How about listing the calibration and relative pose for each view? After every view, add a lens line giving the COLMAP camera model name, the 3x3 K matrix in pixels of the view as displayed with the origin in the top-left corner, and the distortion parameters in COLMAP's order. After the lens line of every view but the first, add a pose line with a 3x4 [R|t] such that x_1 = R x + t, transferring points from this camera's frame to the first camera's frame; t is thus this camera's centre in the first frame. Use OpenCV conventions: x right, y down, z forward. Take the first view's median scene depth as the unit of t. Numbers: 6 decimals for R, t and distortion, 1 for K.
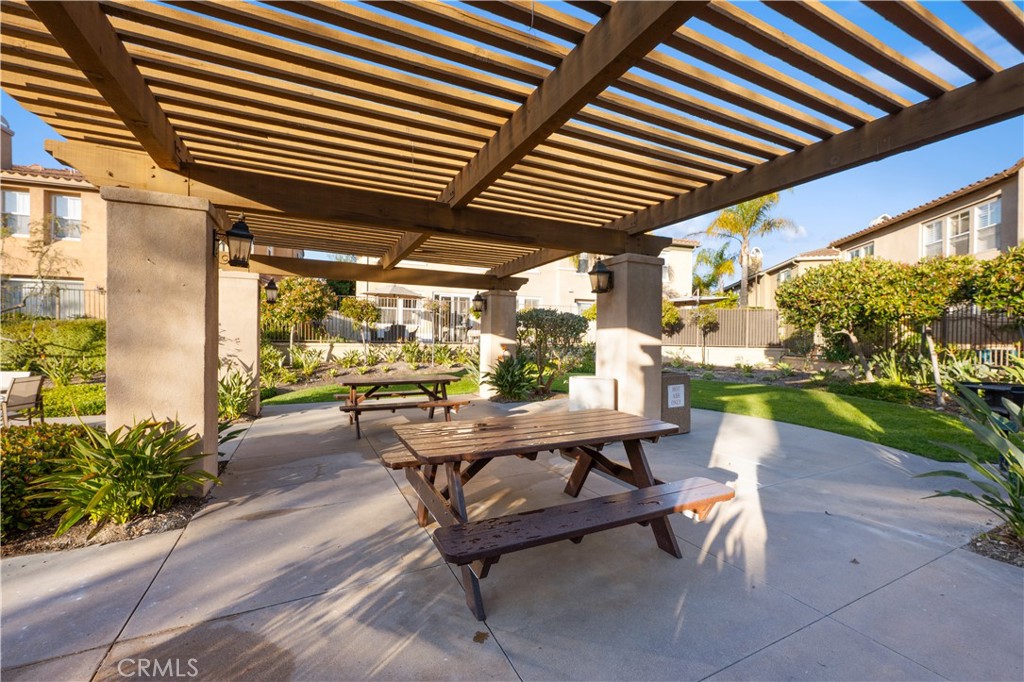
lens RADIAL K [[420.8, 0, 510.8], [0, 420.8, 338.6], [0, 0, 1]] dist [0.000573, -0.000016]
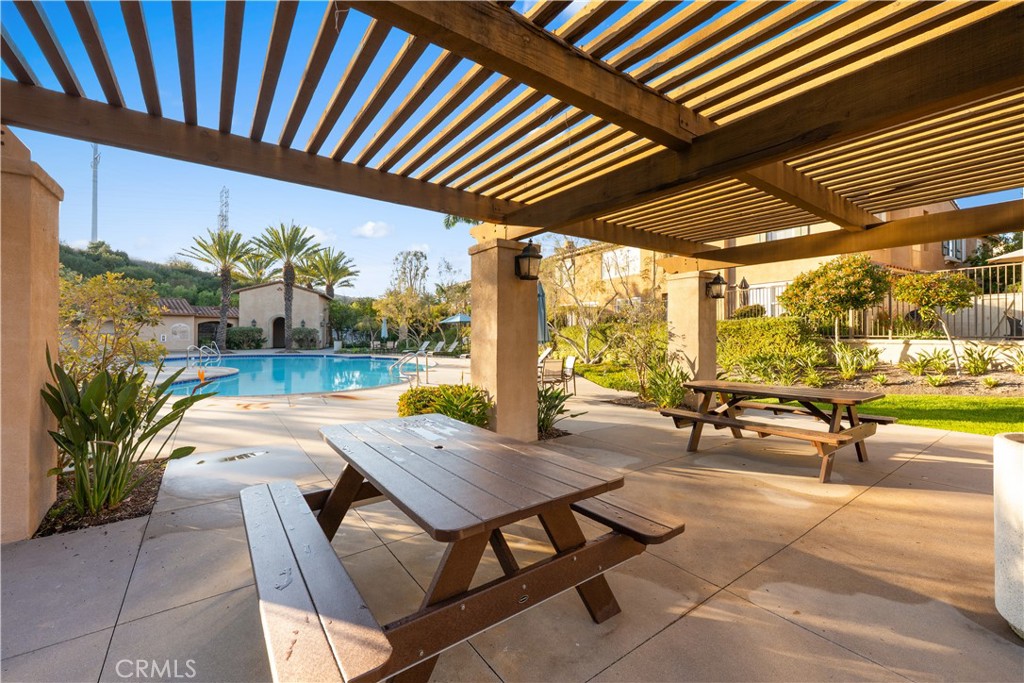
lens RADIAL K [[420.8, 0, 510.8], [0, 420.8, 339.1], [0, 0, 1]] dist [0.000573, -0.000016]
pose [[0.168465, 0.002970, -0.985703, 0.325710], [0.008924, 0.999950, 0.004538, 0.001038], [0.985667, -0.009561, 0.168430, 0.383423]]
